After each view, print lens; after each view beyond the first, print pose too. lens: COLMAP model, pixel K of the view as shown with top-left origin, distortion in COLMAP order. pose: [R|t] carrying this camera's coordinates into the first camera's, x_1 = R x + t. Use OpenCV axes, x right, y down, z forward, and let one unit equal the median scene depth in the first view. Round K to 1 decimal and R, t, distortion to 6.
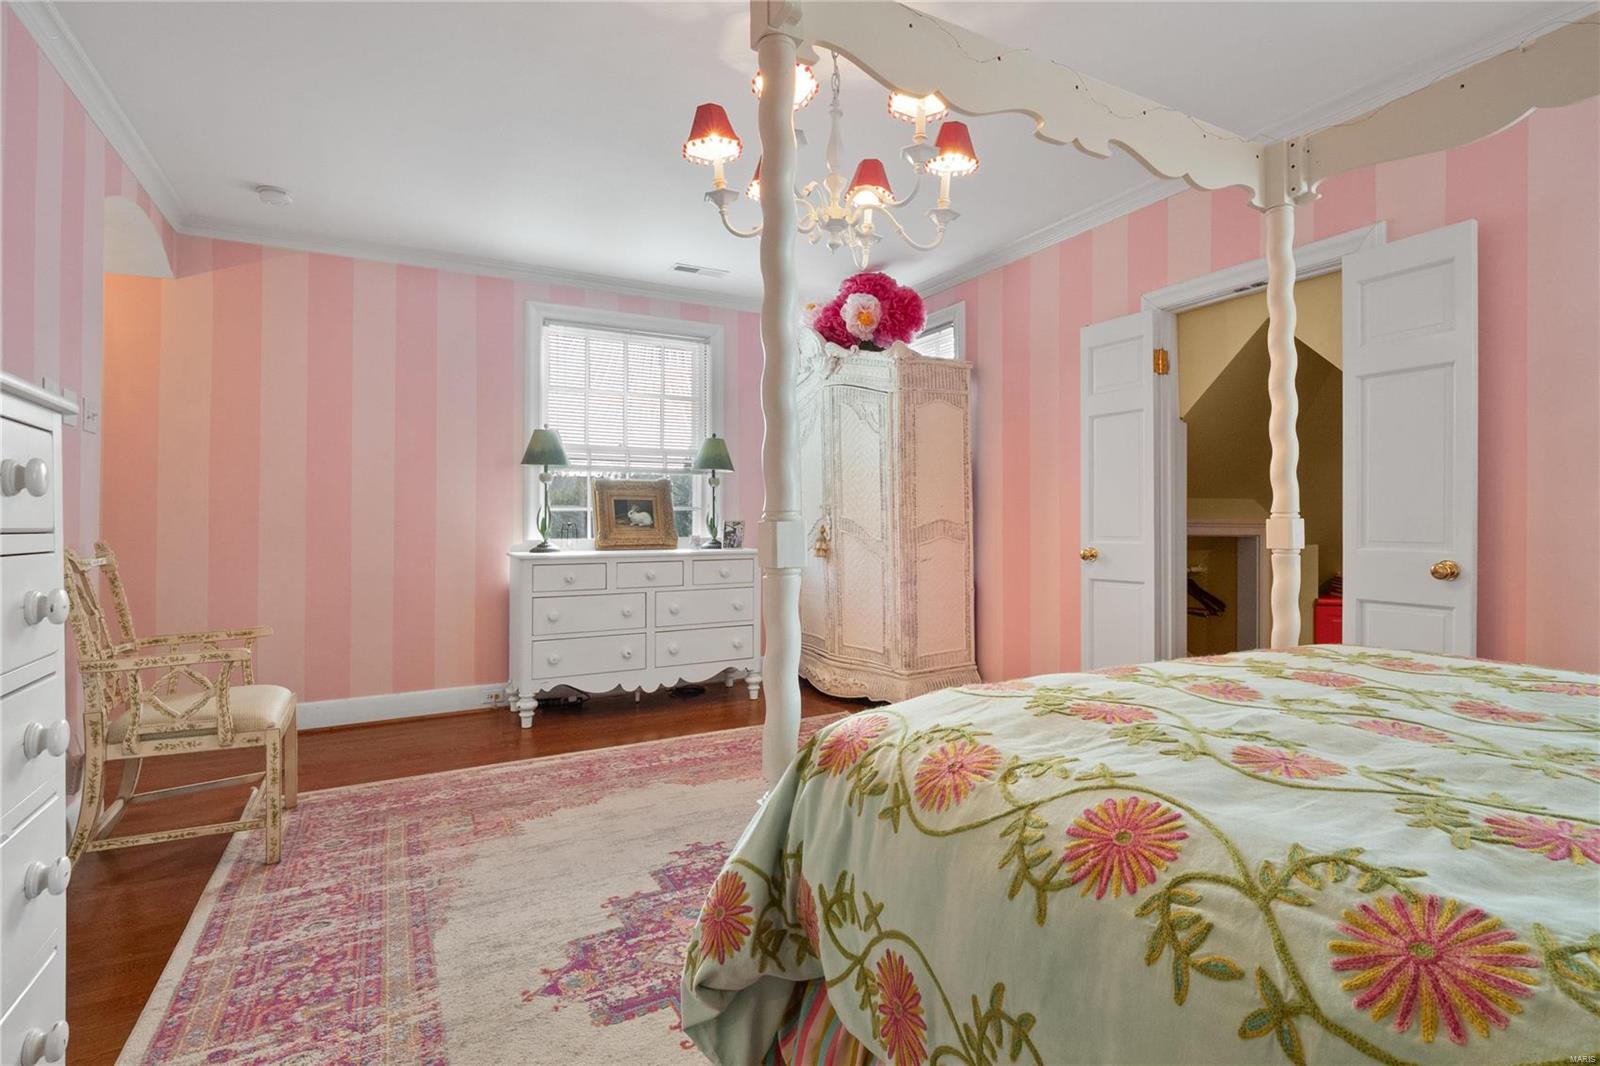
lens RADIAL K [[755.1, 0, 797.6], [0, 755.1, 530.0], [0, 0, 1]] dist [-0.012067, -0.000697]
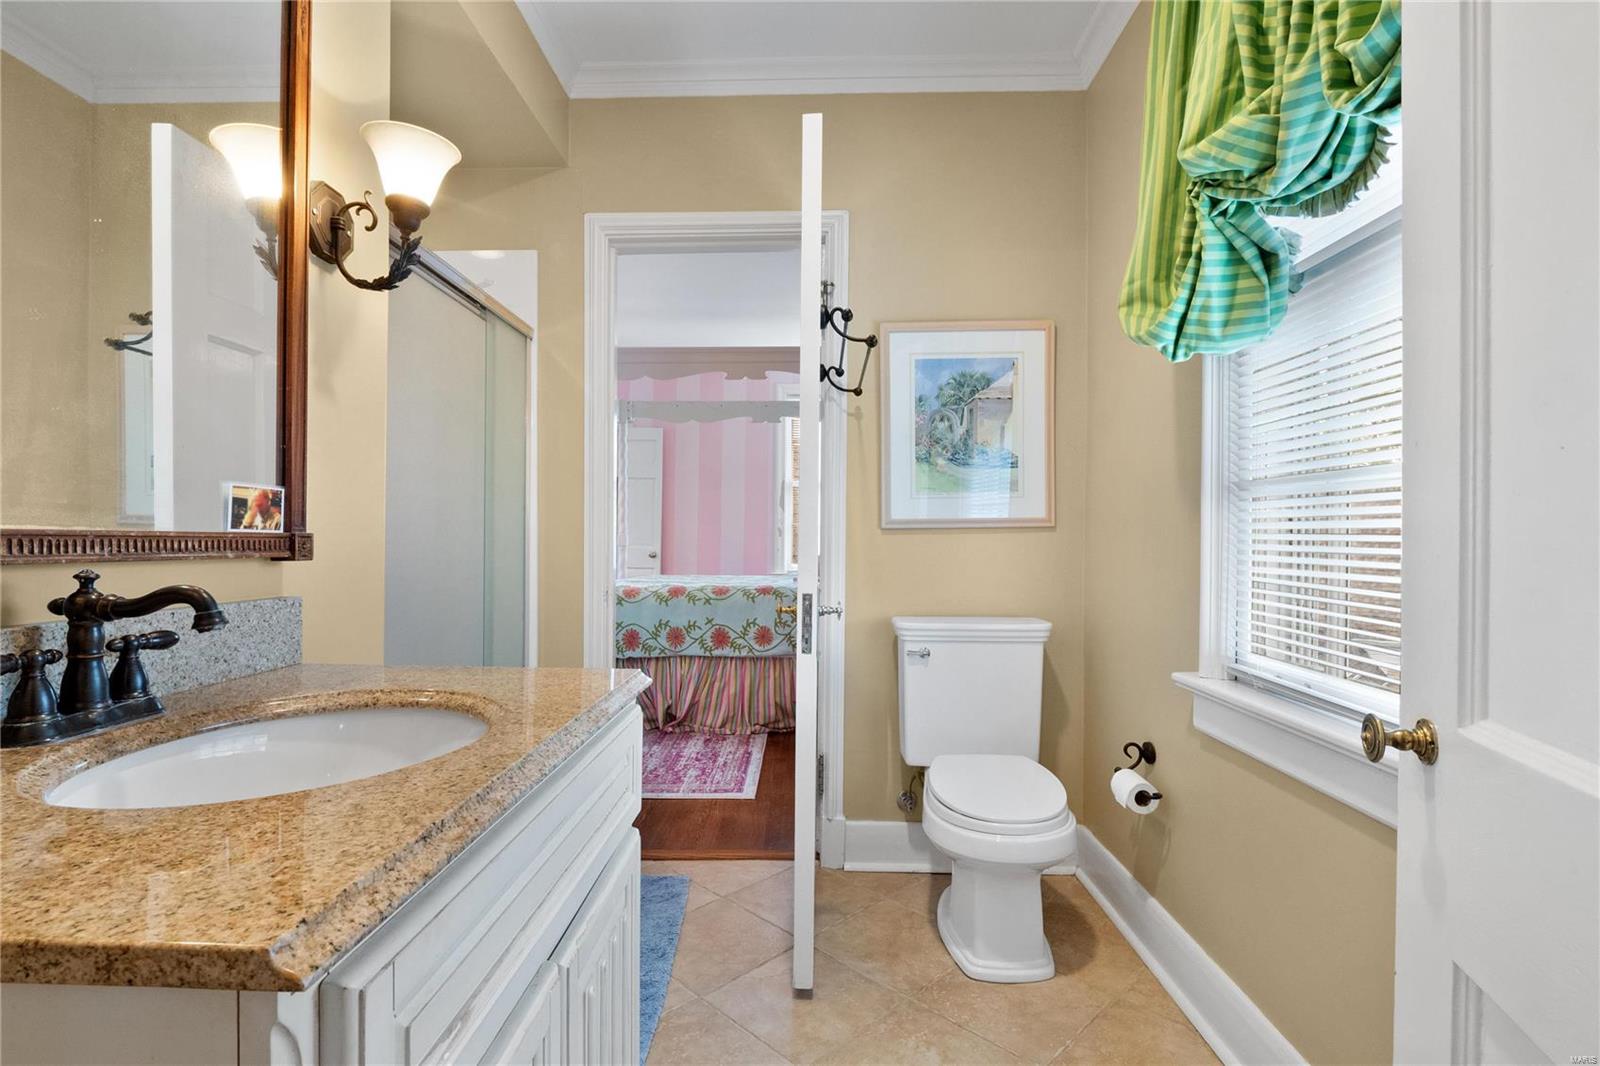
lens RADIAL K [[755.1, 0, 797.6], [0, 755.1, 530.0], [0, 0, 1]] dist [-0.012067, -0.000697]
pose [[0.494781, 0.013789, 0.868908, -1.534079], [0.004001, 0.999827, -0.018145, 0.021489], [-0.869008, 0.012454, 0.494641, -0.988741]]
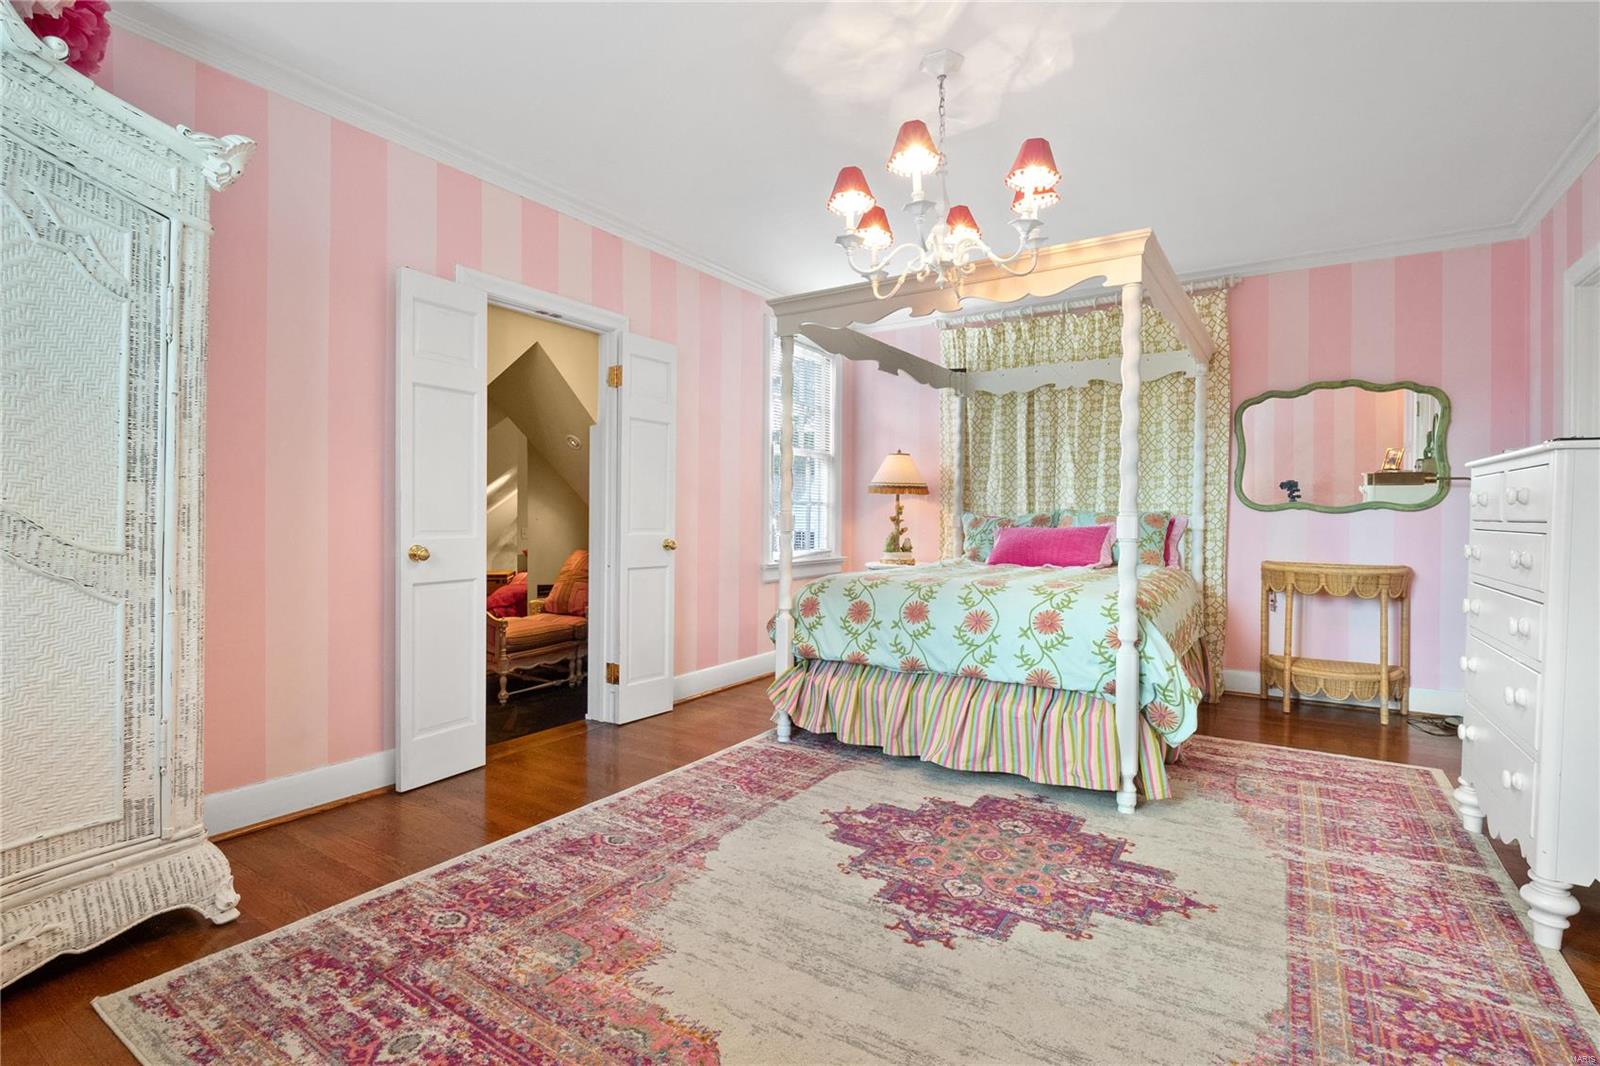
lens RADIAL K [[755.1, 0, 797.6], [0, 755.1, 530.0], [0, 0, 1]] dist [-0.012067, -0.000697]
pose [[-0.478713, -0.018906, 0.877768, -0.970766], [-0.000785, 0.999777, 0.021105, -0.019359], [-0.877971, 0.009414, -0.478621, 1.920781]]
